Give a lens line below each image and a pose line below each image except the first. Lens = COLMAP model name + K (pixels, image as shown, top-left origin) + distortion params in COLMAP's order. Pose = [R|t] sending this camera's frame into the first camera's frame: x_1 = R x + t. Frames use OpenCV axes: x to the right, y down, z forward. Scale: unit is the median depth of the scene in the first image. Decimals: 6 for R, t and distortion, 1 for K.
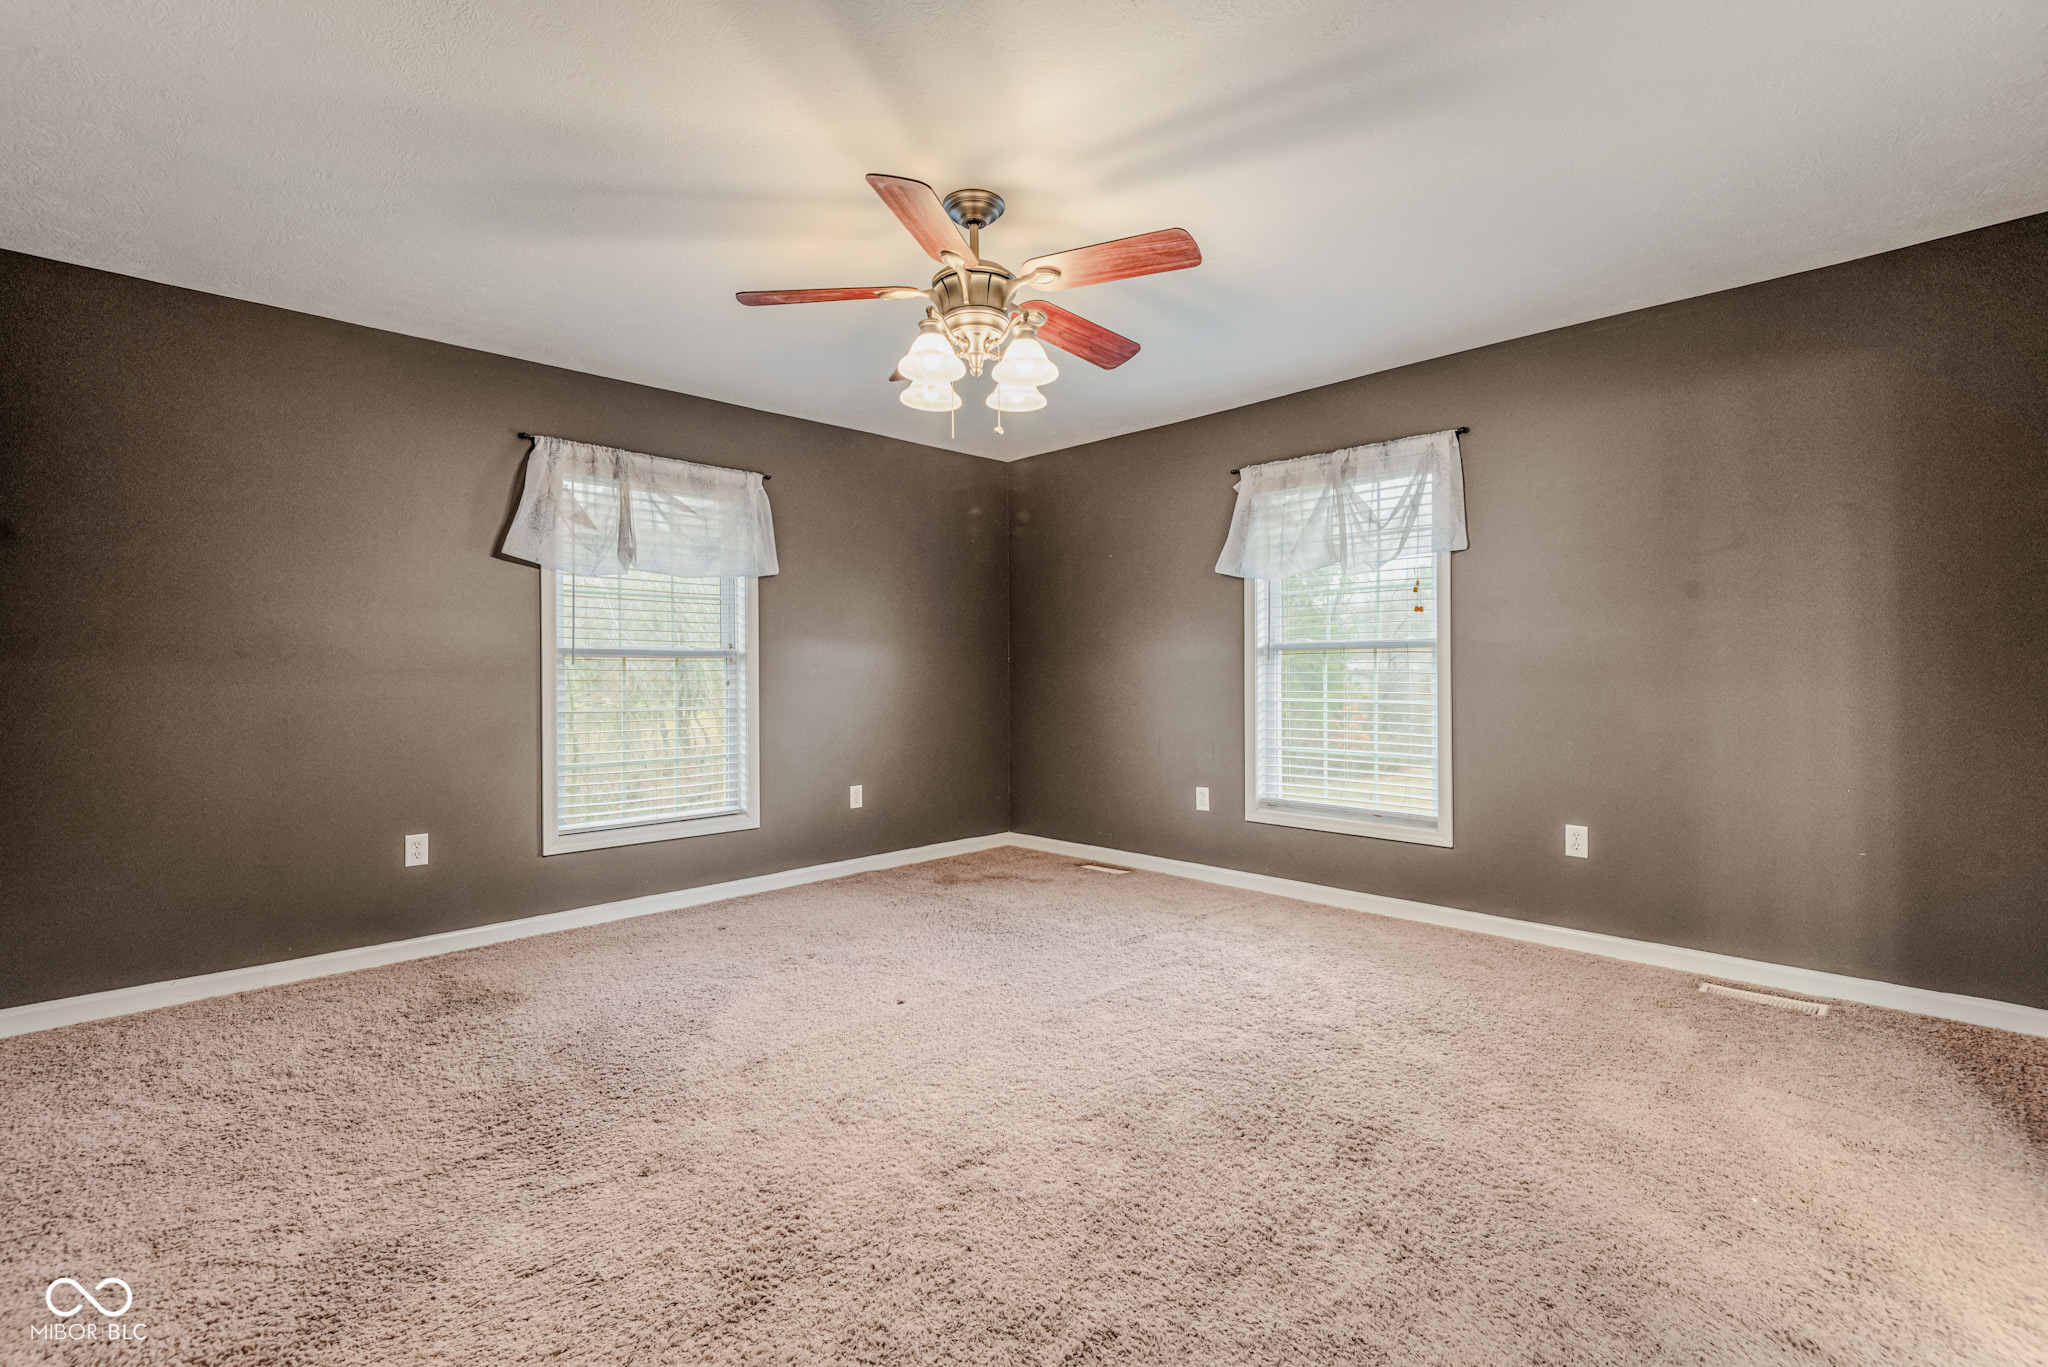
lens RADIAL K [[957.0, 0, 1045.7], [0, 957.0, 681.8], [0, 0, 1]] dist [0.031685, -0.014936]
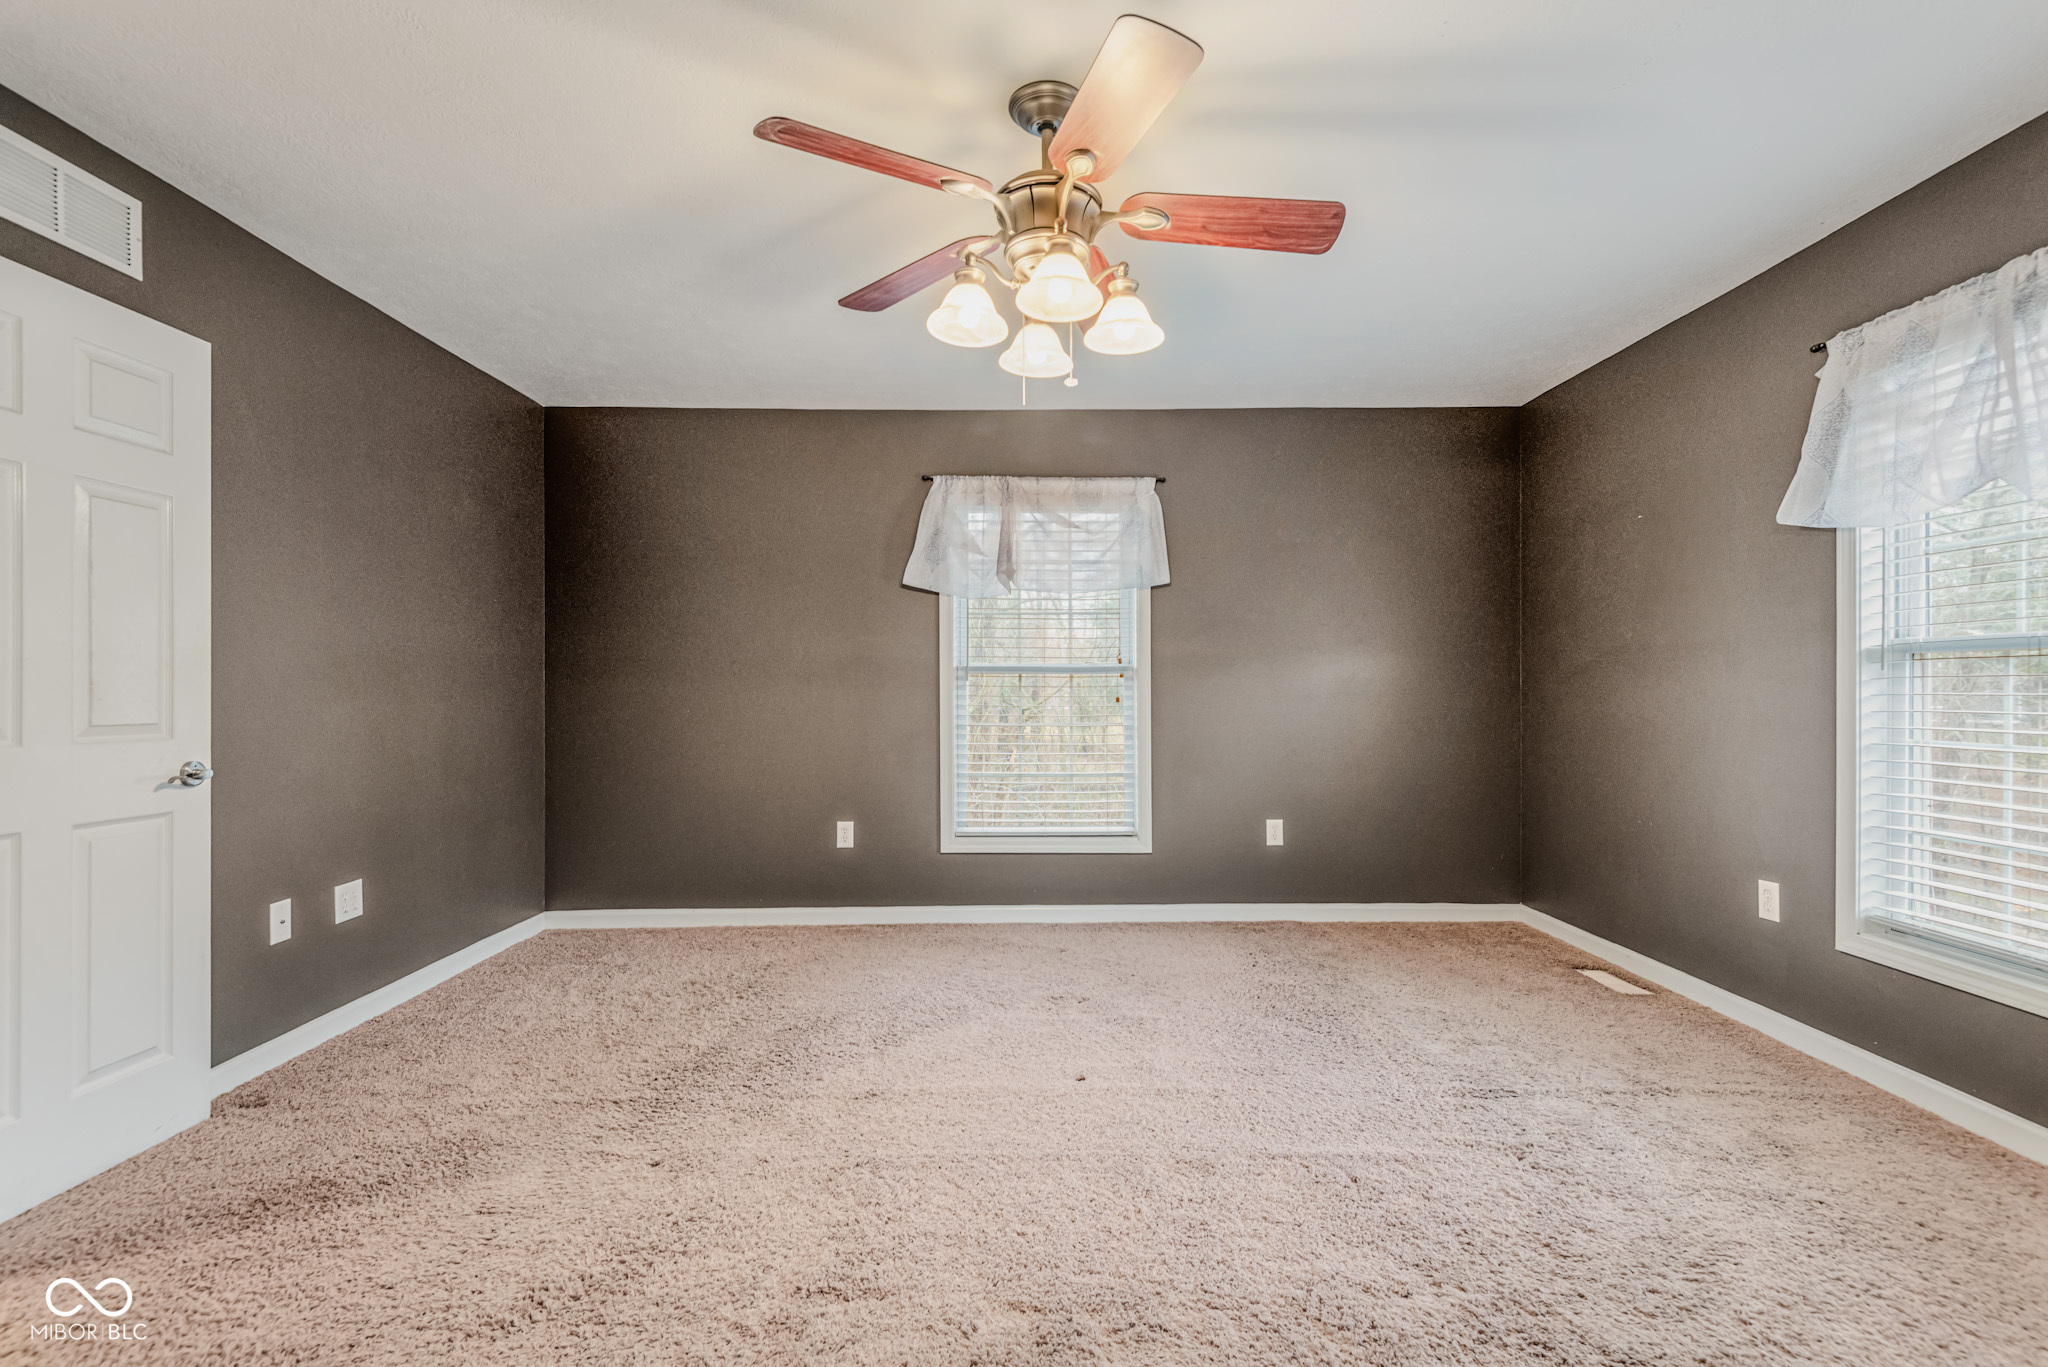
lens RADIAL K [[957.0, 0, 964.7], [0, 957.0, 705.0], [0, 0, 1]] dist [0.031685, -0.014936]
pose [[0.708924, 0.016464, -0.705093, 0.275764], [-0.008947, 0.999857, 0.014351, -0.007113], [0.705229, -0.003865, 0.708969, 0.238694]]
